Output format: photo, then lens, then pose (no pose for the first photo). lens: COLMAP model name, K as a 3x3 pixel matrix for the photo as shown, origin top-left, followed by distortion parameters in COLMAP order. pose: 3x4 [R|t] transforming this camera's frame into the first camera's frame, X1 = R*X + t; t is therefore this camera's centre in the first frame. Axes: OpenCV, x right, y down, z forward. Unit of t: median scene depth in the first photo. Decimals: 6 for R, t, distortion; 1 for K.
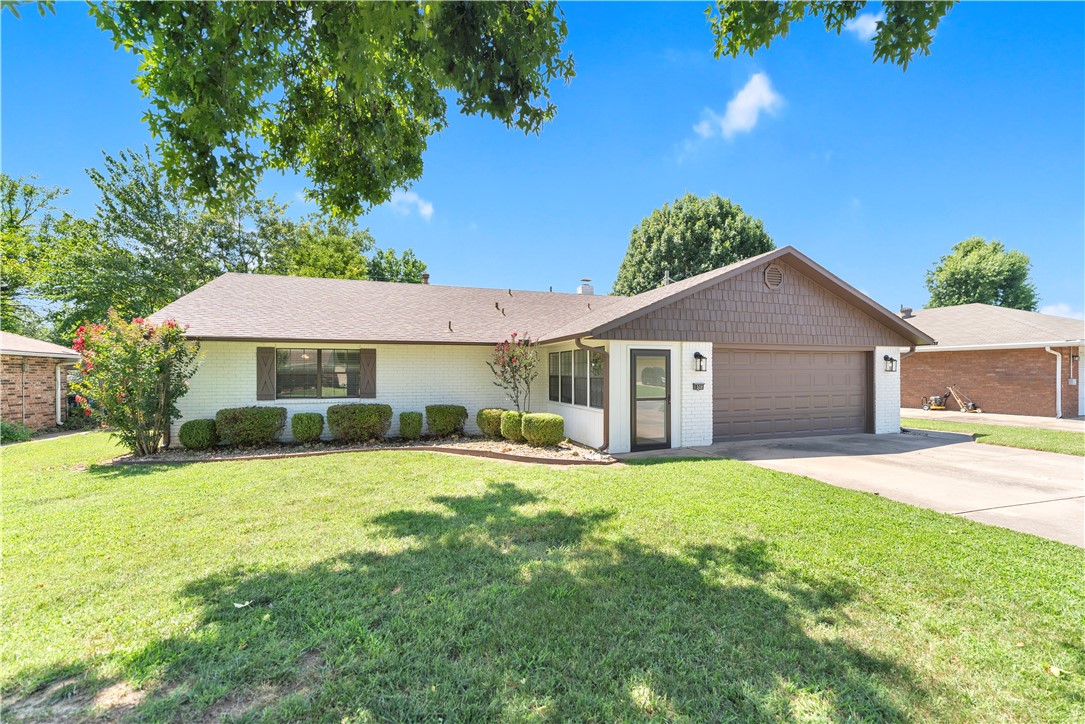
lens RADIAL K [[448.1, 0, 538.6], [0, 448.1, 369.8], [0, 0, 1]] dist [-0.005112, -0.000131]
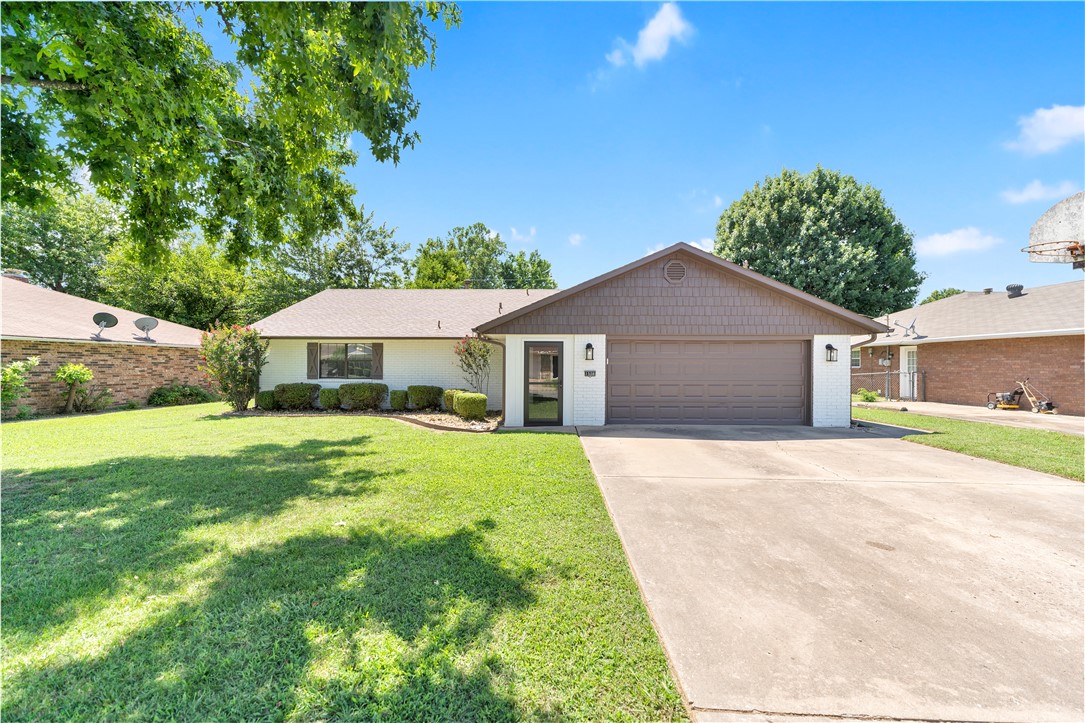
lens RADIAL K [[448.1, 0, 551.0], [0, 448.1, 359.4], [0, 0, 1]] dist [-0.005112, -0.000131]
pose [[0.939731, 0.002395, -0.341905, 0.551753], [-0.003663, 0.999989, -0.003064, 0.004557], [0.341894, 0.004132, 0.939730, -0.092709]]
